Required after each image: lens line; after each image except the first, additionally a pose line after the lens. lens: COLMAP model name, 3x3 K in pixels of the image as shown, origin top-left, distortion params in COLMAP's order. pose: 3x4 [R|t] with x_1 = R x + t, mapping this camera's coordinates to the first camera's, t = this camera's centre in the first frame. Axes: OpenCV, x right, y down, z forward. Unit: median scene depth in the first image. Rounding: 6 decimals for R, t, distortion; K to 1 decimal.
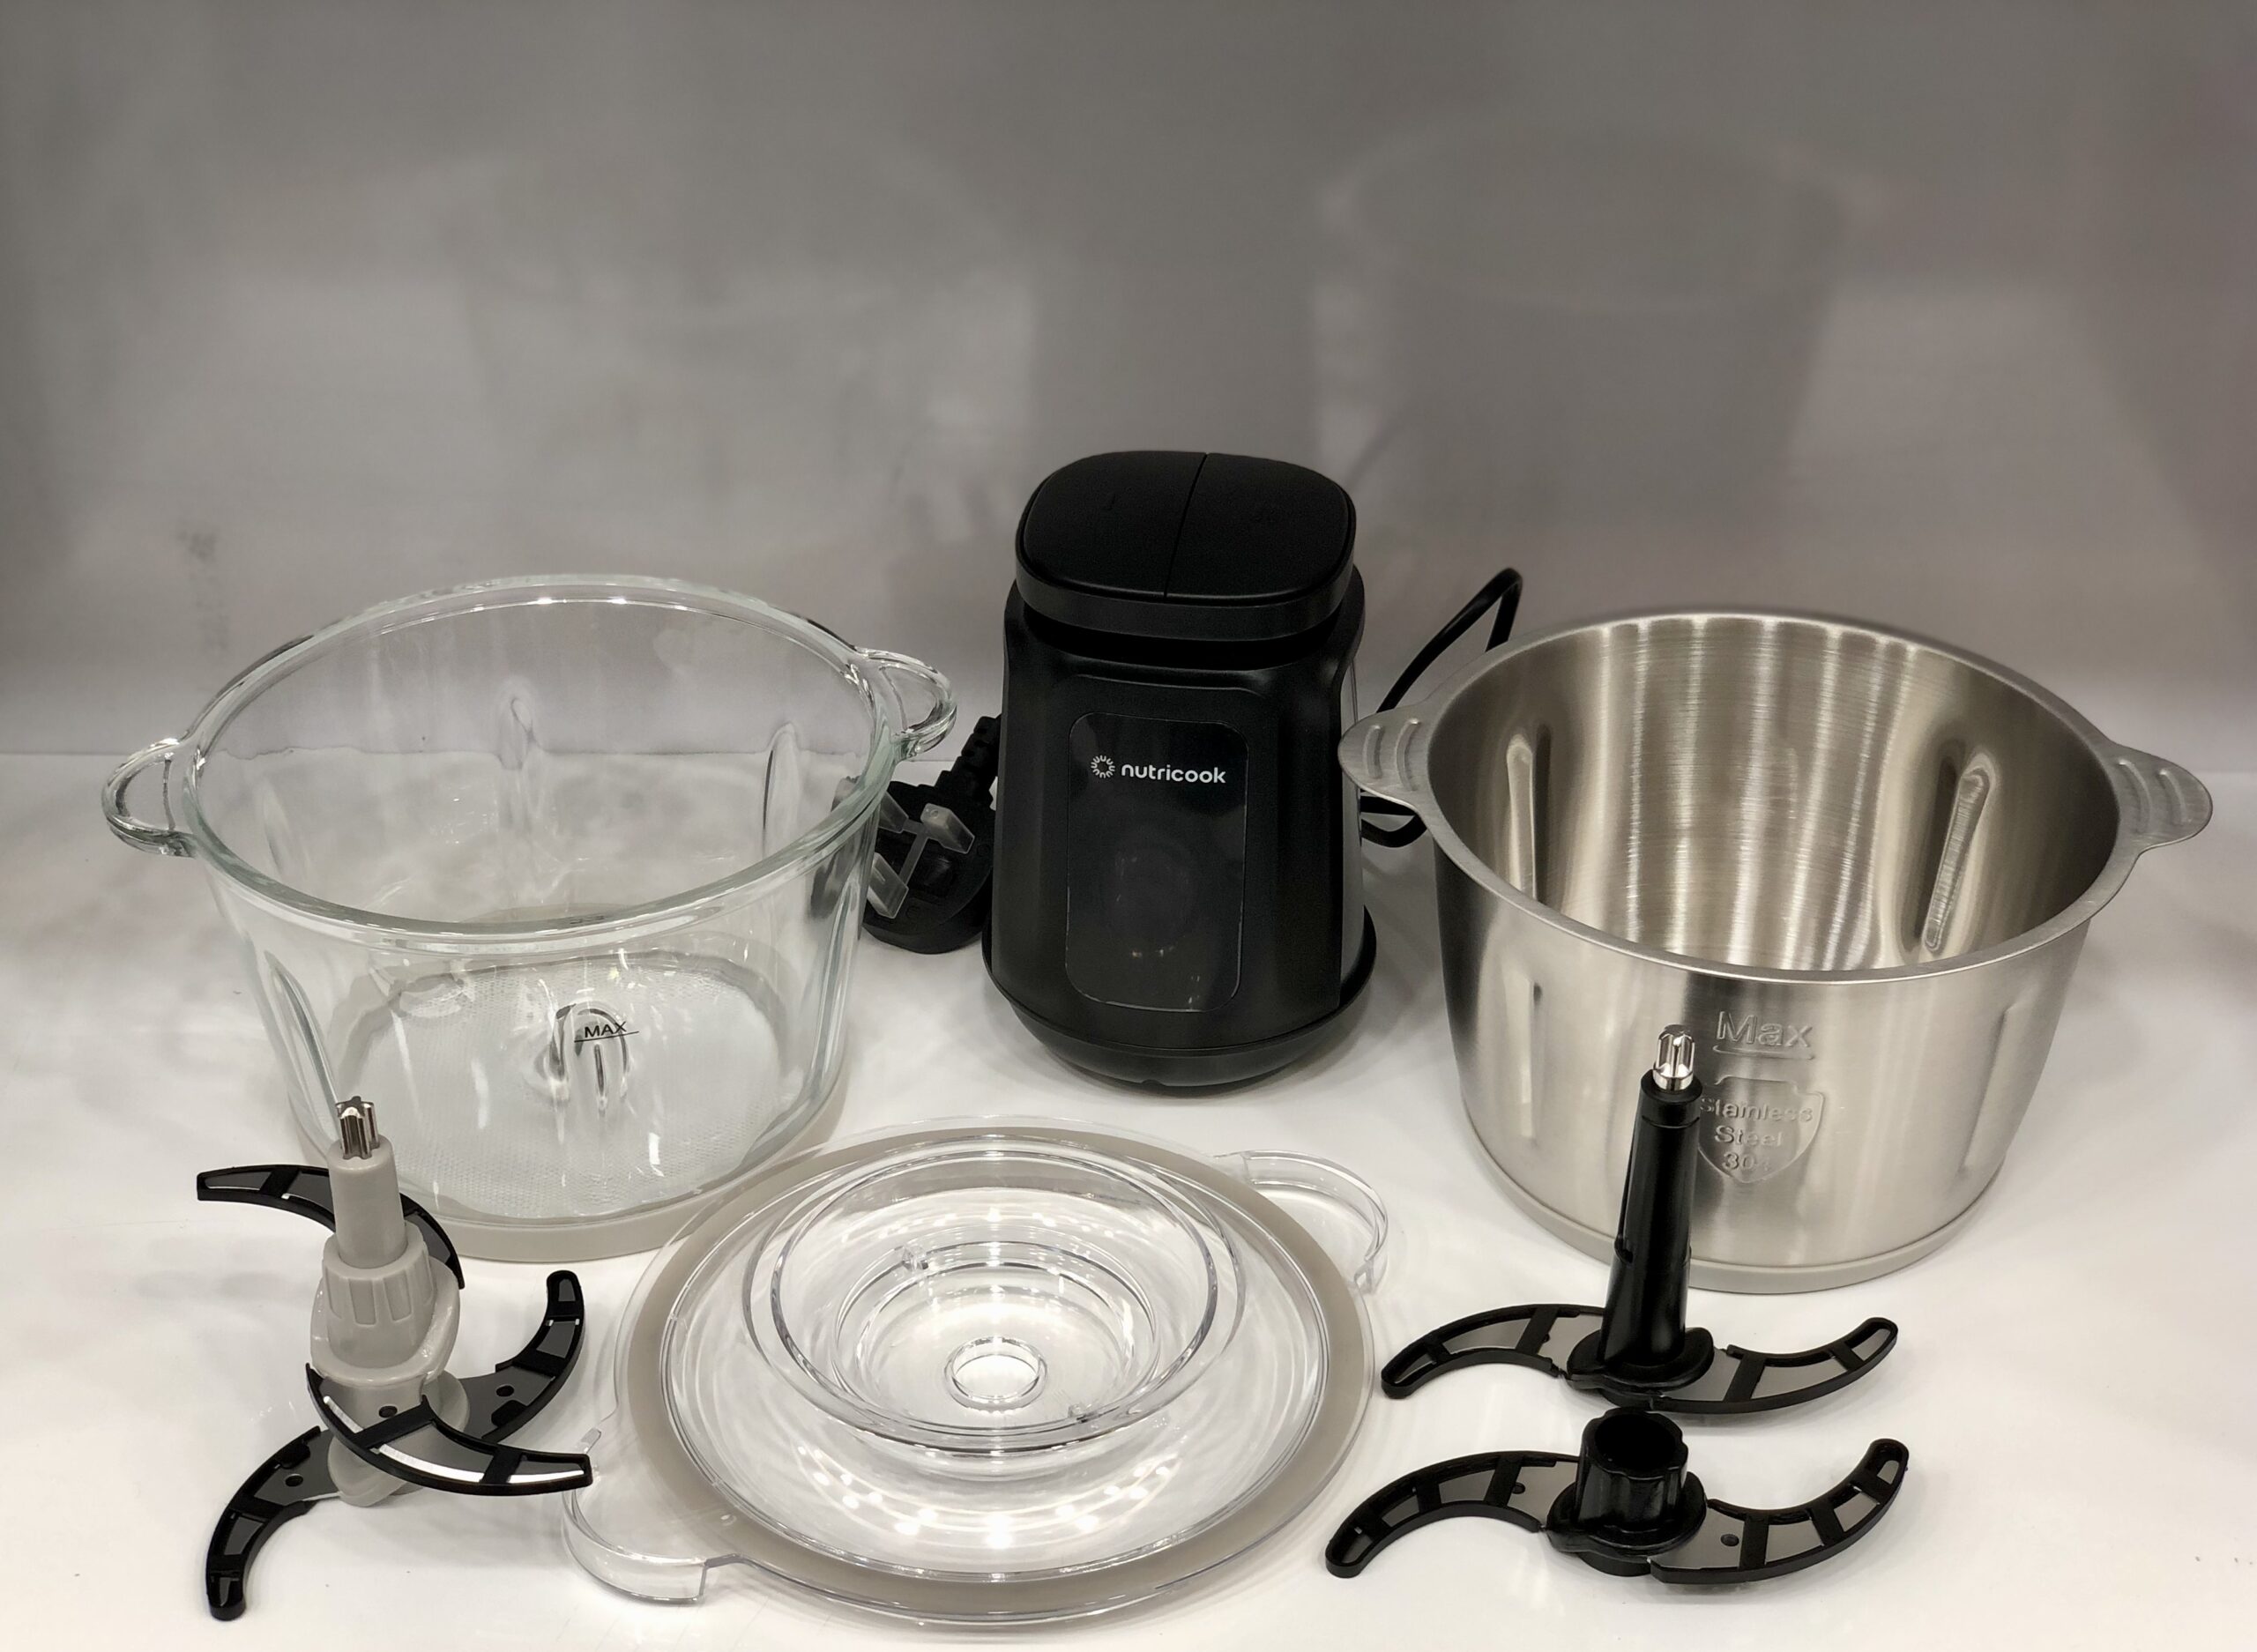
lens RADIAL K [[3467.8, 0, 1128.5], [0, 3467.8, 826.0], [0, 0, 1]] dist [0.003494, -0.097178]
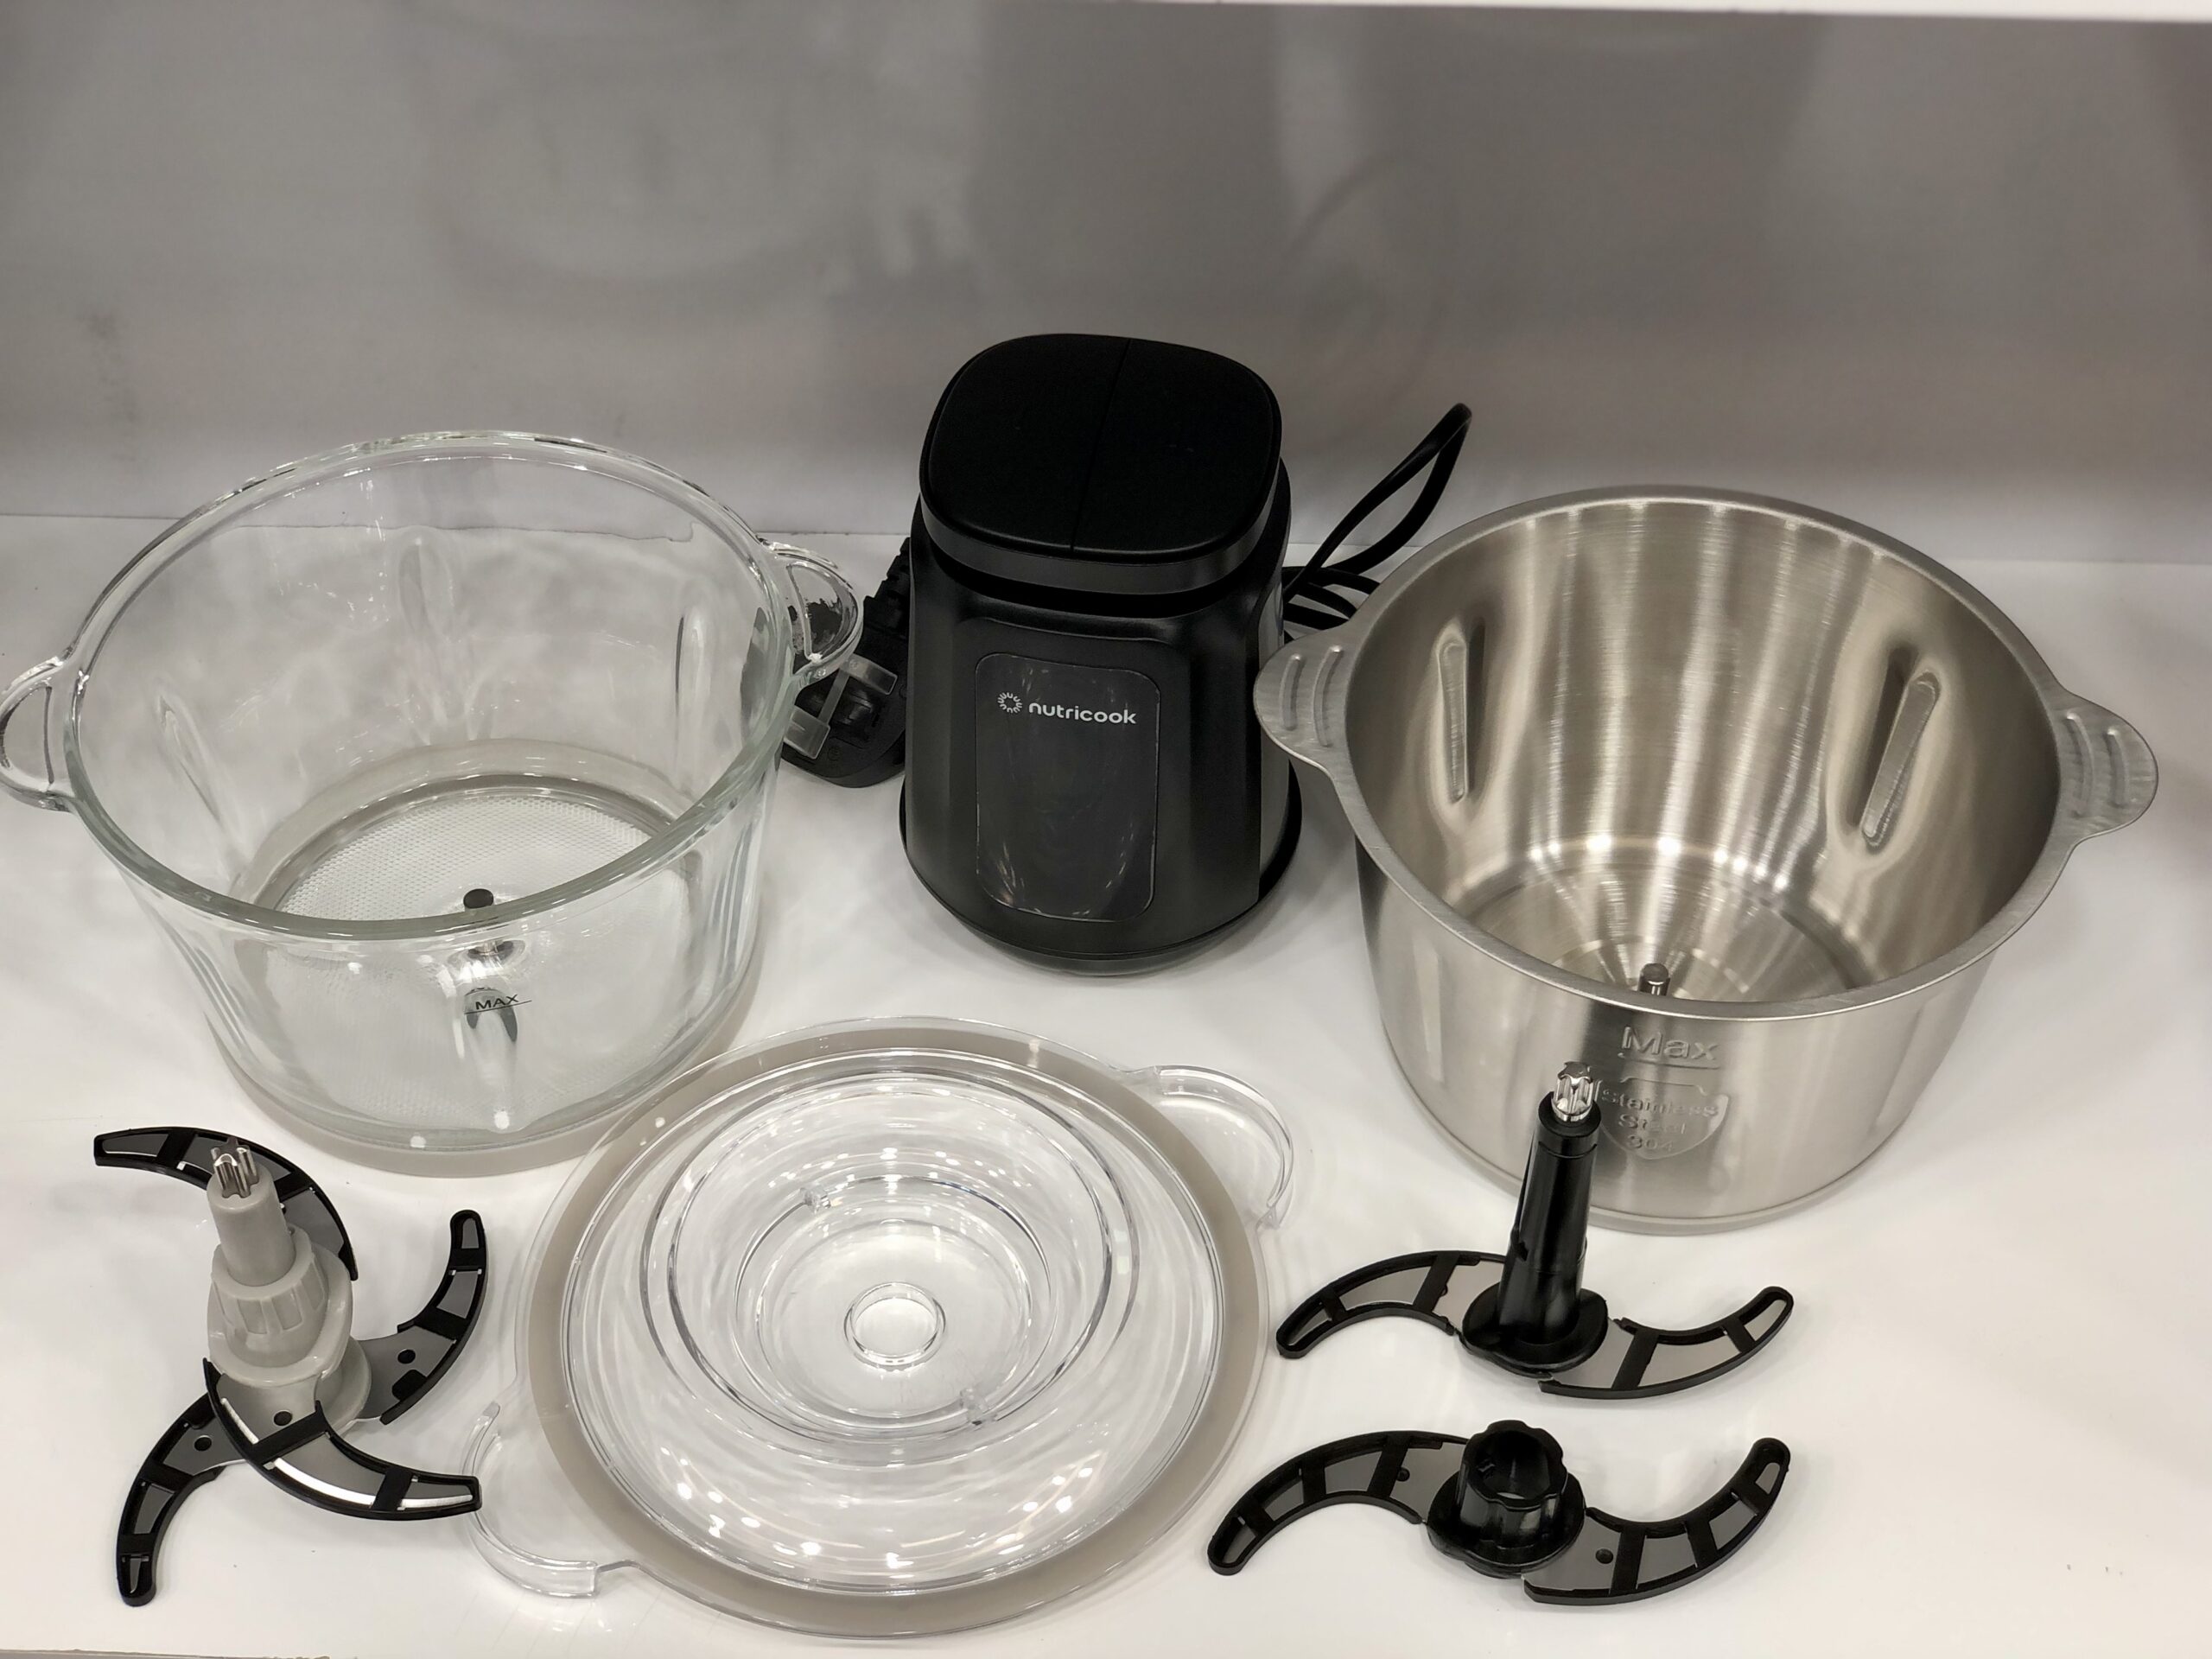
lens RADIAL K [[3392.7, 0, 1106.0], [0, 3392.7, 829.5], [0, 0, 1]] dist [-0.011419, -0.066106]
pose [[0.999643, 0.016070, -0.021361, 0.042290], [-0.010386, 0.969836, 0.243536, -0.224434], [0.024631, -0.243227, 0.969657, 0.079910]]
